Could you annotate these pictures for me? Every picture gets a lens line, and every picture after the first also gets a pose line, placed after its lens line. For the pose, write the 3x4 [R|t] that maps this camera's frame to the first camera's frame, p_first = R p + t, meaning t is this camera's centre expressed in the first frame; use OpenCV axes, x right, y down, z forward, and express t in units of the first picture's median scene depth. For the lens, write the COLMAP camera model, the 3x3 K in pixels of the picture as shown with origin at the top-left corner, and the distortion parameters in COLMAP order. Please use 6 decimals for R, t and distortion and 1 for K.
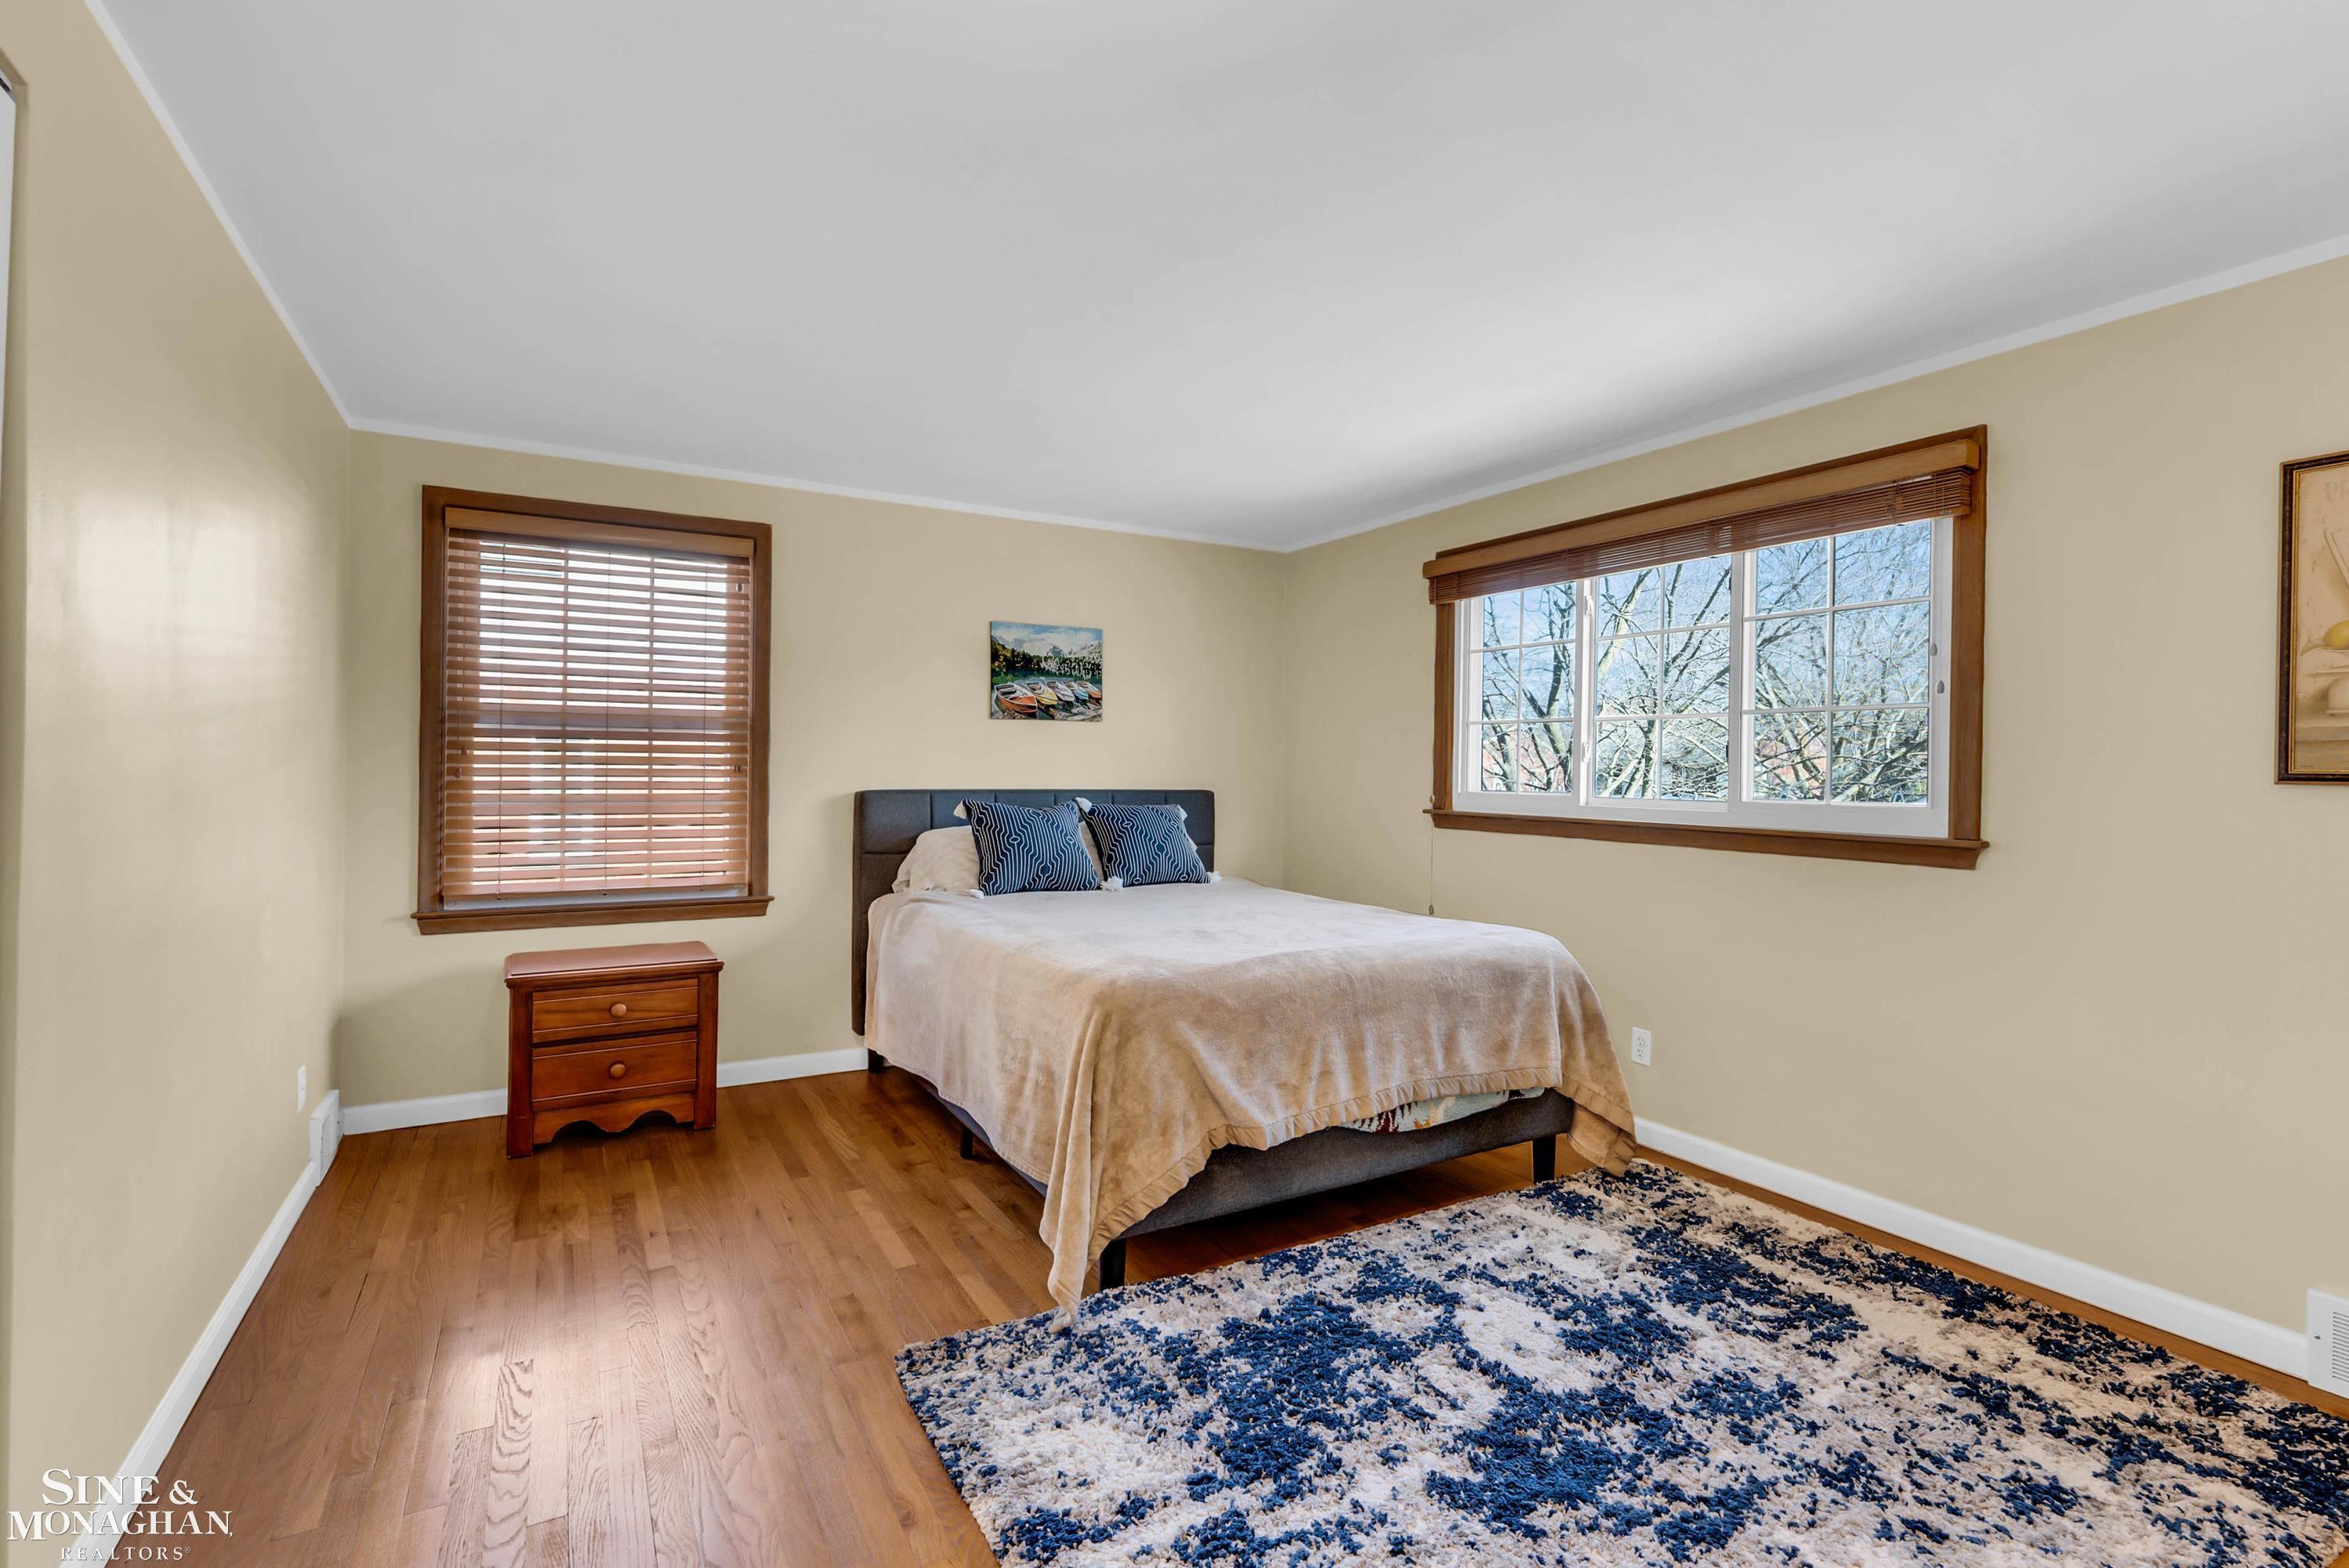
lens RADIAL K [[1108.9, 0, 1174.5], [0, 1108.9, 784.0], [0, 0, 1]] dist [-0.000635, -0.000063]
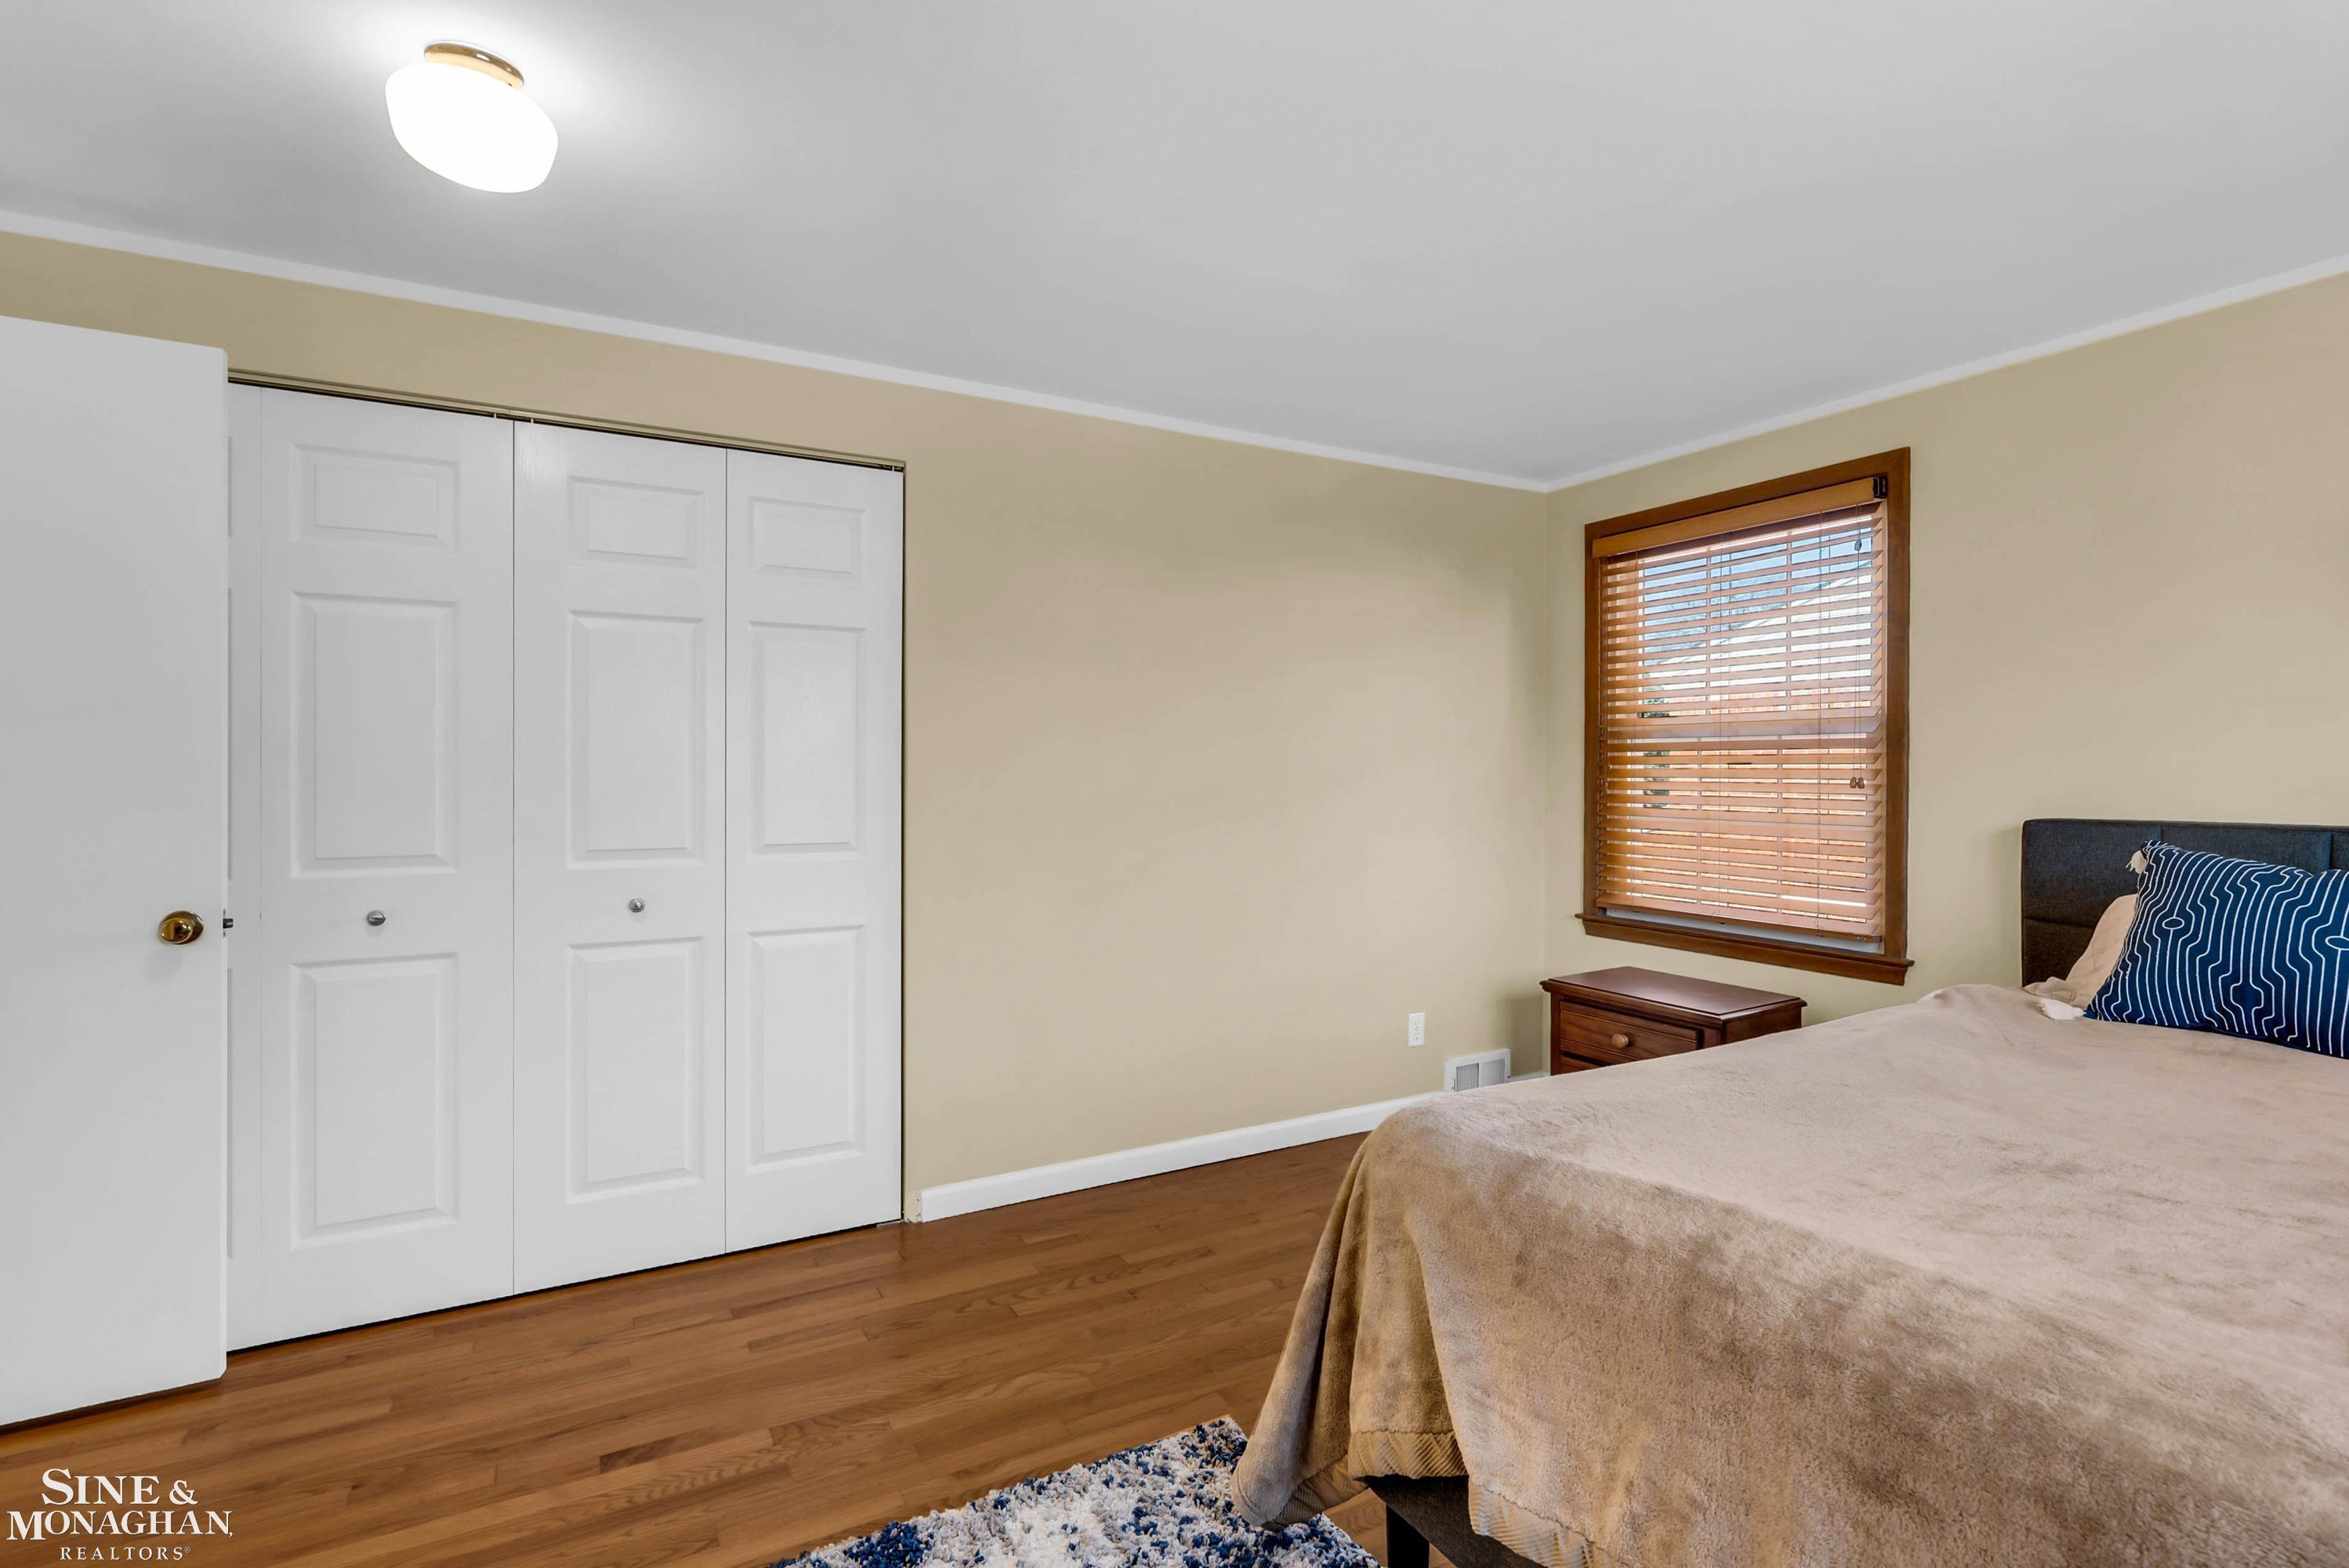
lens RADIAL K [[1108.9, 0, 1174.5], [0, 1108.9, 784.0], [0, 0, 1]] dist [-0.000635, -0.000063]
pose [[-0.026144, 0.003180, -0.999653, 0.414682], [-0.015660, 0.999871, 0.003590, -0.009837], [0.999536, 0.015748, -0.026091, 0.605320]]
